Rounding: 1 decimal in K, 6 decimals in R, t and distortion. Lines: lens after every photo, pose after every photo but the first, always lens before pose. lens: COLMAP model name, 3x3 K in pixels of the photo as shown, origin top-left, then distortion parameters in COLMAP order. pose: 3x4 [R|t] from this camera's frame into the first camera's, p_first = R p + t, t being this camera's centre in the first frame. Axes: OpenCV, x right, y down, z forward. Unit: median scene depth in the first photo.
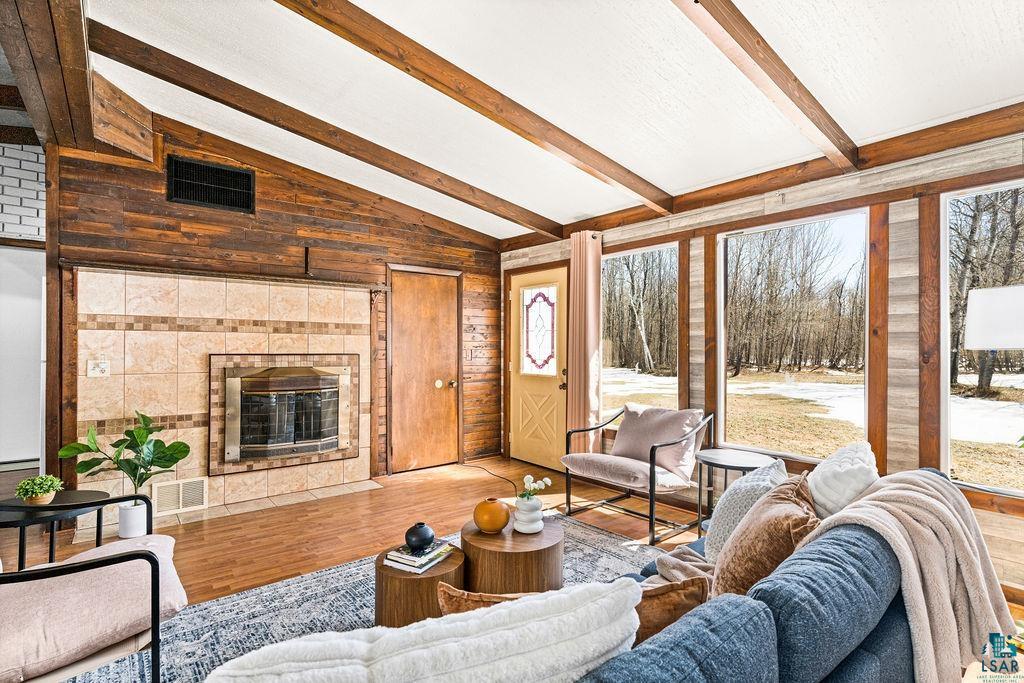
lens RADIAL K [[499.3, 0, 511.0], [0, 499.3, 344.6], [0, 0, 1]] dist [-0.001146, 0.000125]
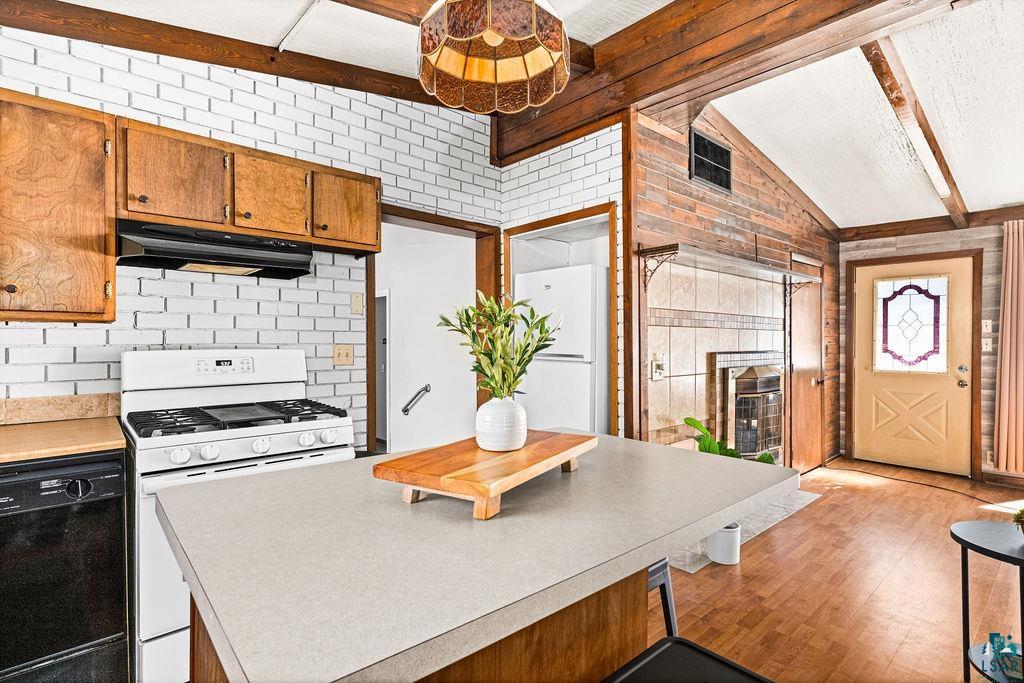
lens RADIAL K [[499.3, 0, 511.0], [0, 499.3, 344.6], [0, 0, 1]] dist [-0.001146, 0.000125]
pose [[0.998373, -0.006129, 0.056698, -0.735255], [0.005530, 0.999927, 0.010712, -0.004988], [-0.056759, -0.010382, 0.998334, 0.097544]]
